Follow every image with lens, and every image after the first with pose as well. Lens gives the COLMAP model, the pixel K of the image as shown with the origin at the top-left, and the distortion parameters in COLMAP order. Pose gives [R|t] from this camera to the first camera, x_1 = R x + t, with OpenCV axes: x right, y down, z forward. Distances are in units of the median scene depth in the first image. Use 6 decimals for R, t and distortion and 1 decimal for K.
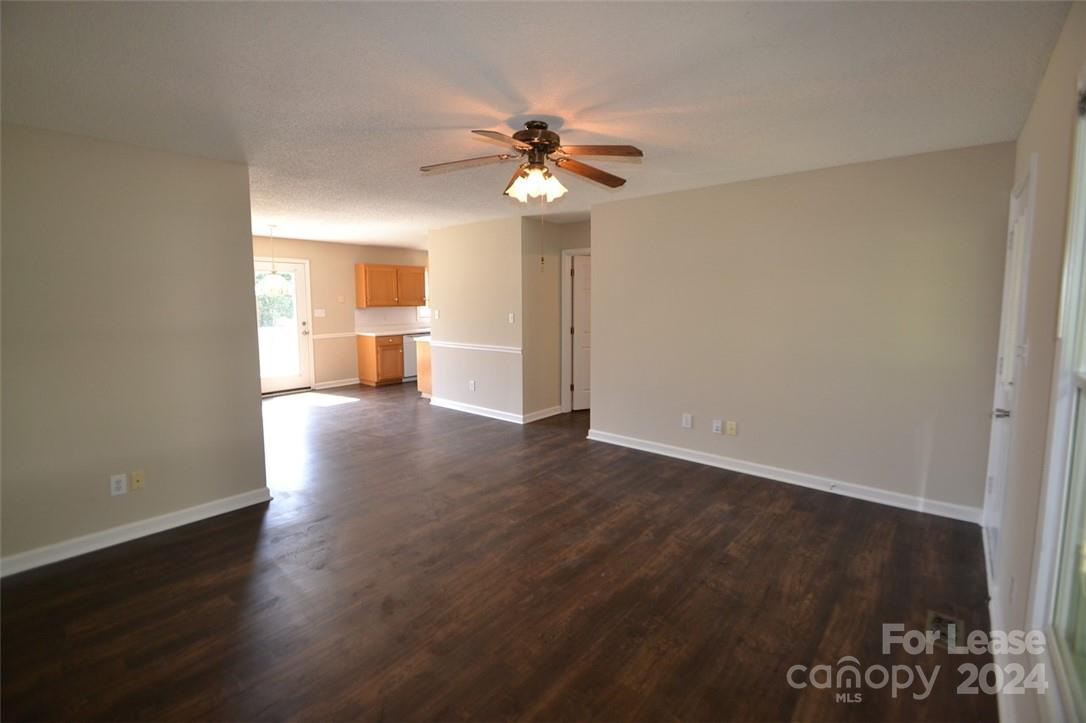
lens RADIAL K [[484.1, 0, 541.3], [0, 484.1, 345.2], [0, 0, 1]] dist [0.020212, -0.017811]
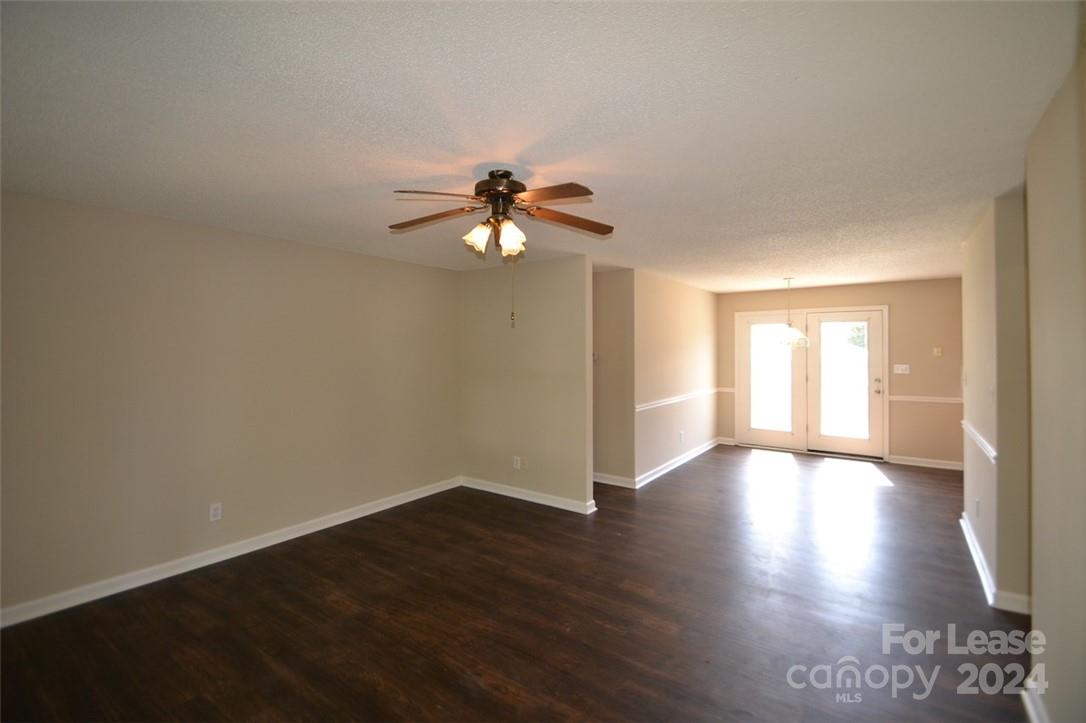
lens RADIAL K [[484.1, 0, 541.3], [0, 484.1, 345.2], [0, 0, 1]] dist [0.020212, -0.017811]
pose [[0.064594, -0.007173, -0.997886, 0.794327], [-0.091502, 0.995719, -0.013080, -0.103023], [0.993708, 0.092154, 0.063661, 0.900657]]
